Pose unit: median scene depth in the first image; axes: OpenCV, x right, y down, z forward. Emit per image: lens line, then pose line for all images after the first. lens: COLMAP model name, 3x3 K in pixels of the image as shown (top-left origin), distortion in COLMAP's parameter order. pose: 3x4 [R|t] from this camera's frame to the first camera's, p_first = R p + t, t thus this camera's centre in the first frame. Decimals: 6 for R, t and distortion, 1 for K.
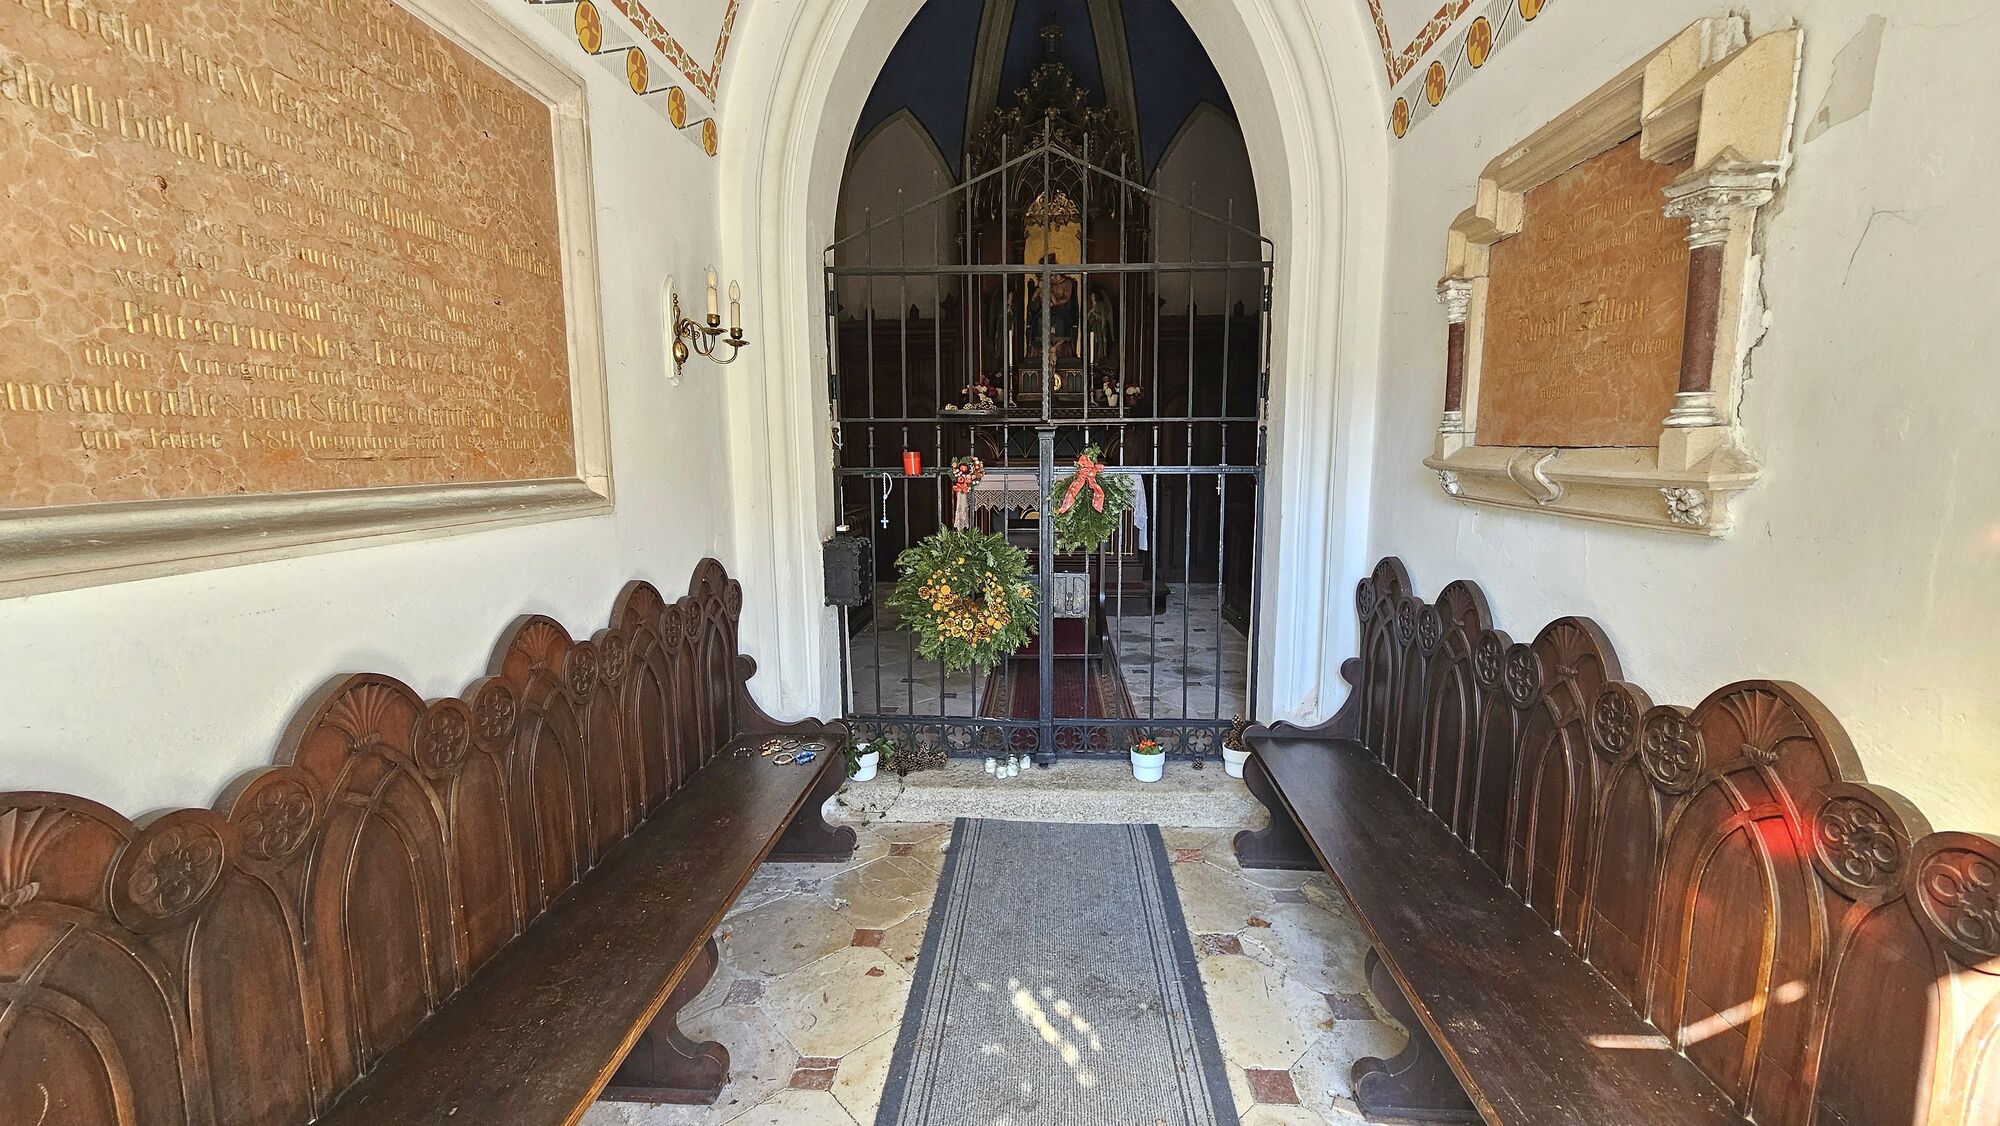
lens RADIAL K [[813.0, 0, 1004.7], [0, 813.0, 561.6], [0, 0, 1]] dist [0.001276, 0.000047]
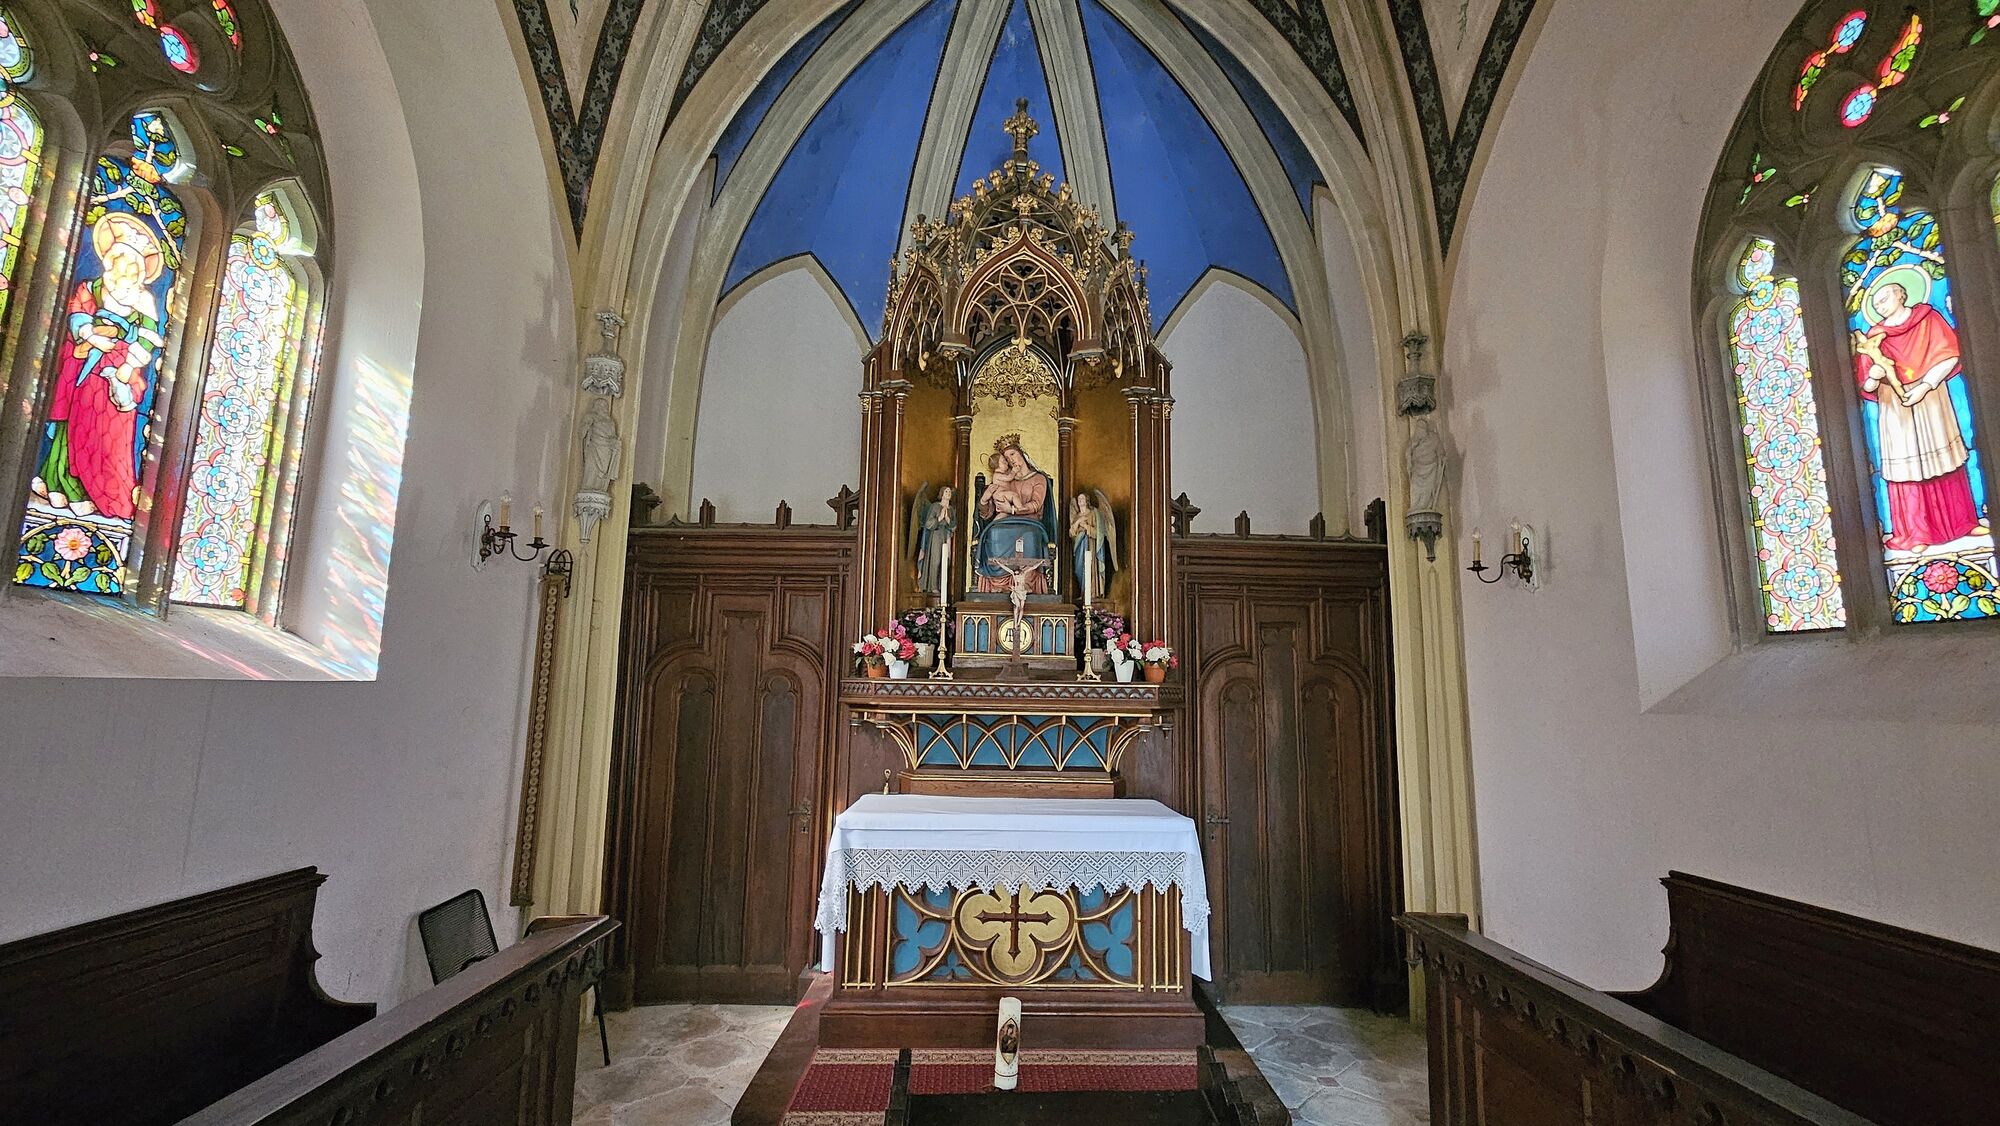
lens RADIAL K [[813.0, 0, 1002.6], [0, 813.0, 564.5], [0, 0, 1]] dist [0.001276, 0.000047]
pose [[0.996364, 0.035188, 0.077589, 0.003398], [-0.011768, 0.958832, -0.283731, -0.105564], [-0.084379, 0.281786, 0.955760, 0.438847]]
